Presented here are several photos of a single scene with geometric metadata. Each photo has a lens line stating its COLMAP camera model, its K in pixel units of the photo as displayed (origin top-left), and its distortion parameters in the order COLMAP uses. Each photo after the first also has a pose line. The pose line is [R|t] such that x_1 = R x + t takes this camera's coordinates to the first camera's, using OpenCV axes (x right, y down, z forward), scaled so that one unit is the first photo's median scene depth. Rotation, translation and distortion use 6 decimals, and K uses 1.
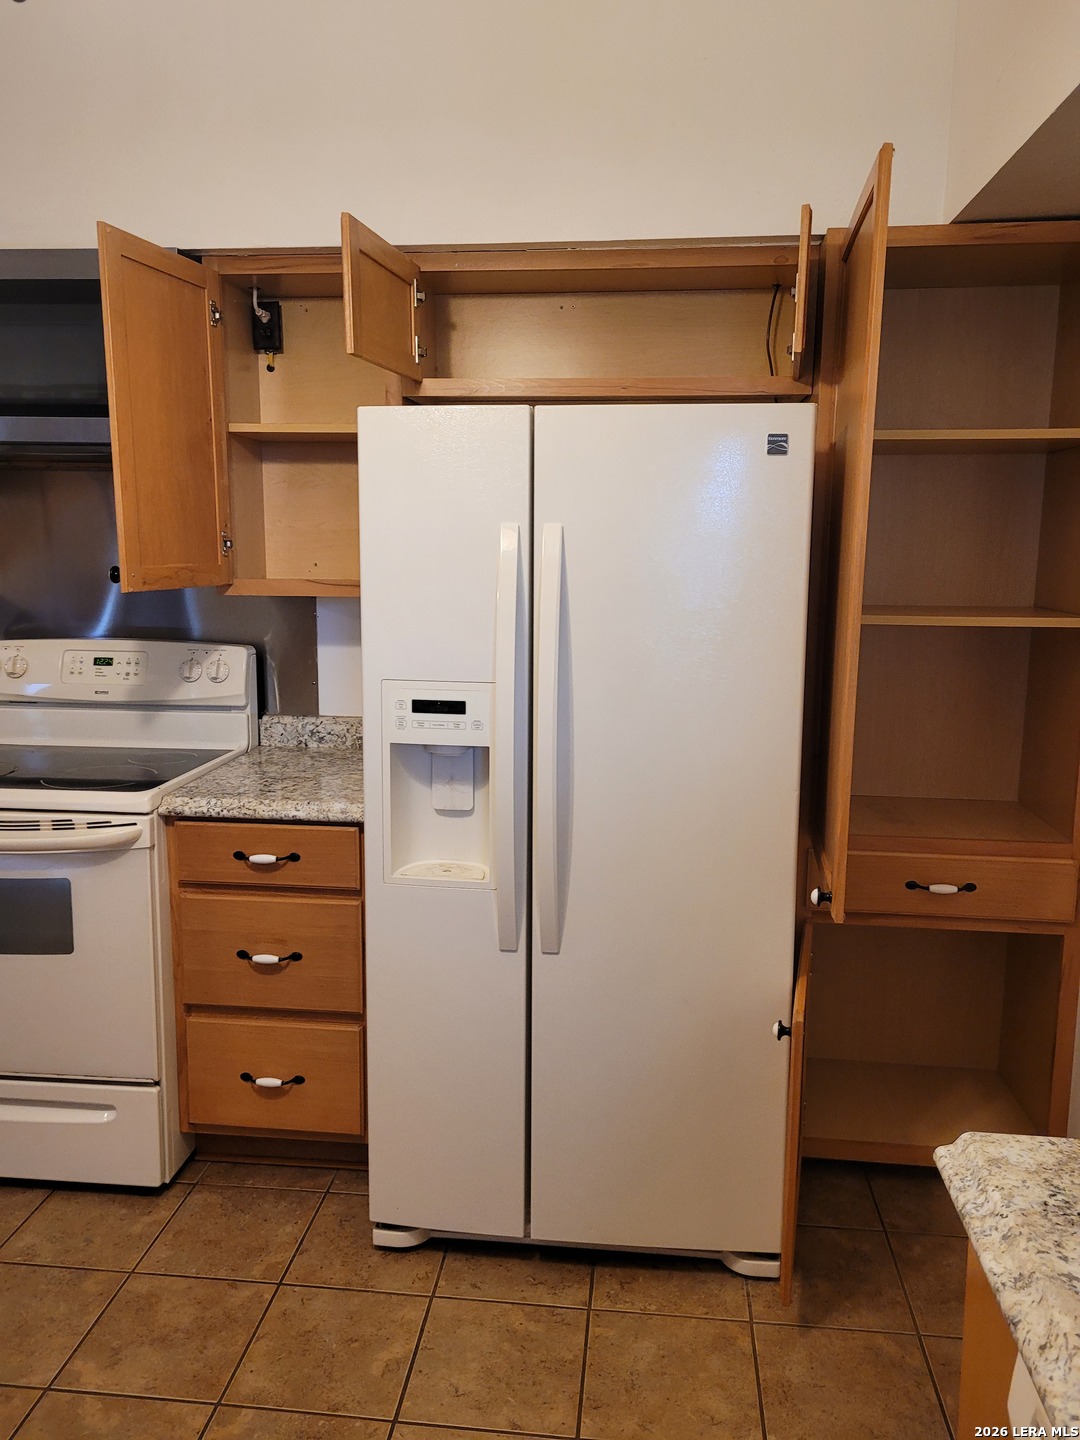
lens RADIAL K [[1090.5, 0, 533.5], [0, 1090.5, 716.1], [0, 0, 1]] dist [0.050421, -0.038753]
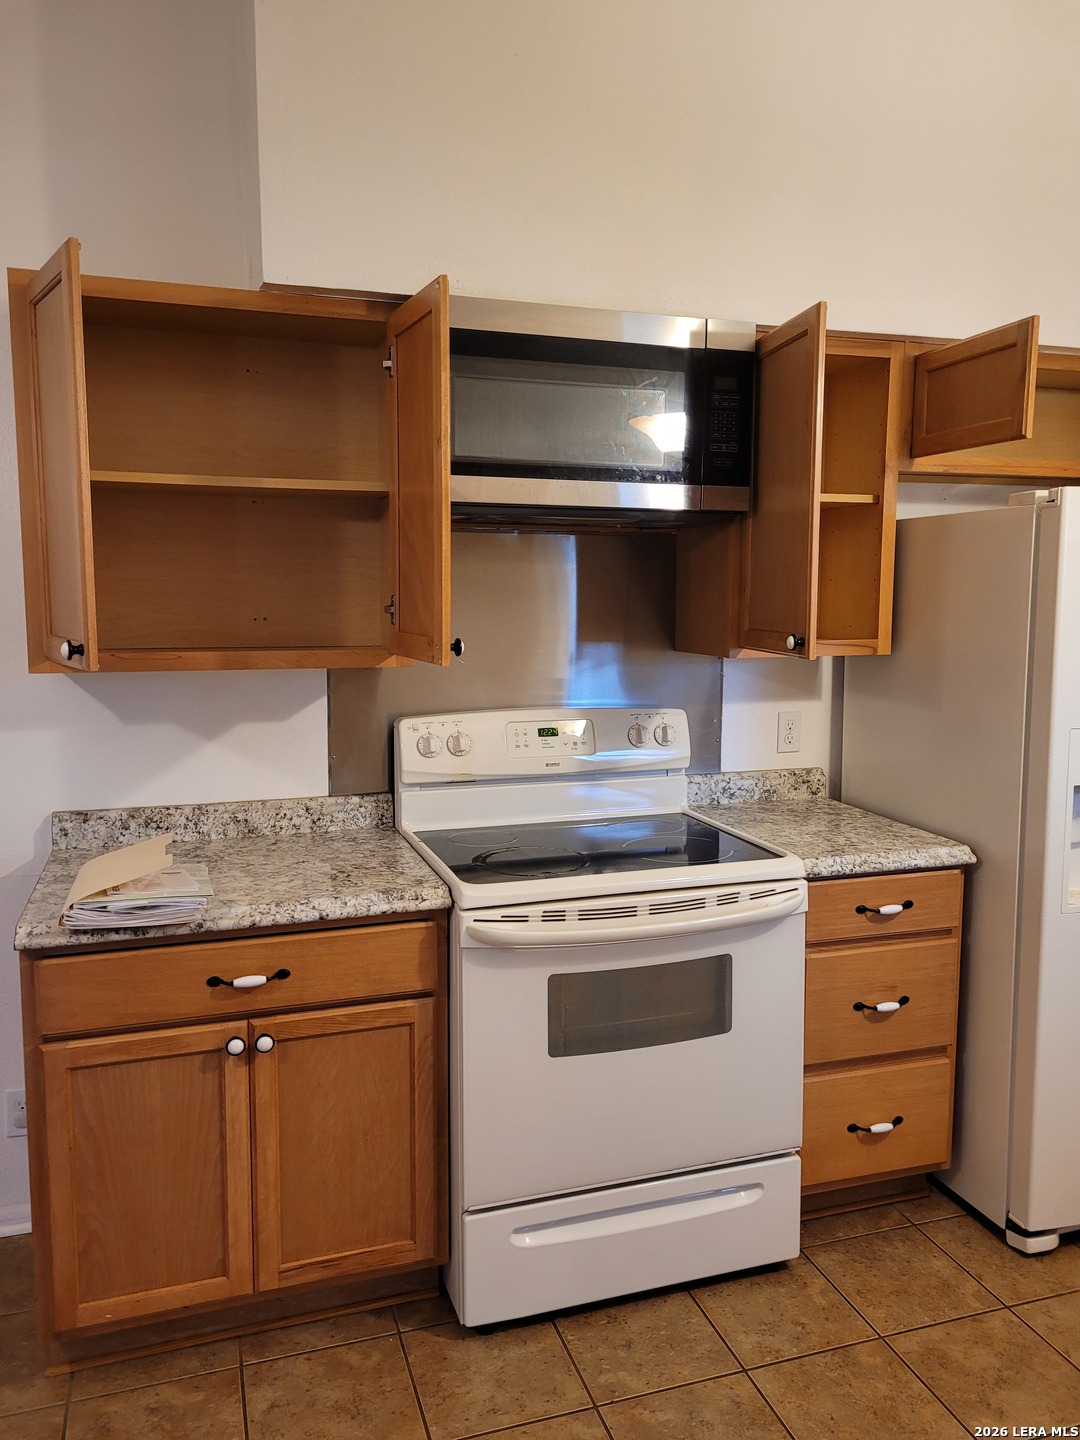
lens RADIAL K [[1090.5, 0, 534.1], [0, 1090.5, 713.9], [0, 0, 1]] dist [0.050421, -0.038753]
pose [[0.911362, -0.053920, 0.408060, -0.931976], [0.070125, 0.997229, -0.024846, -0.050745], [-0.405589, 0.051259, 0.912617, 0.168506]]
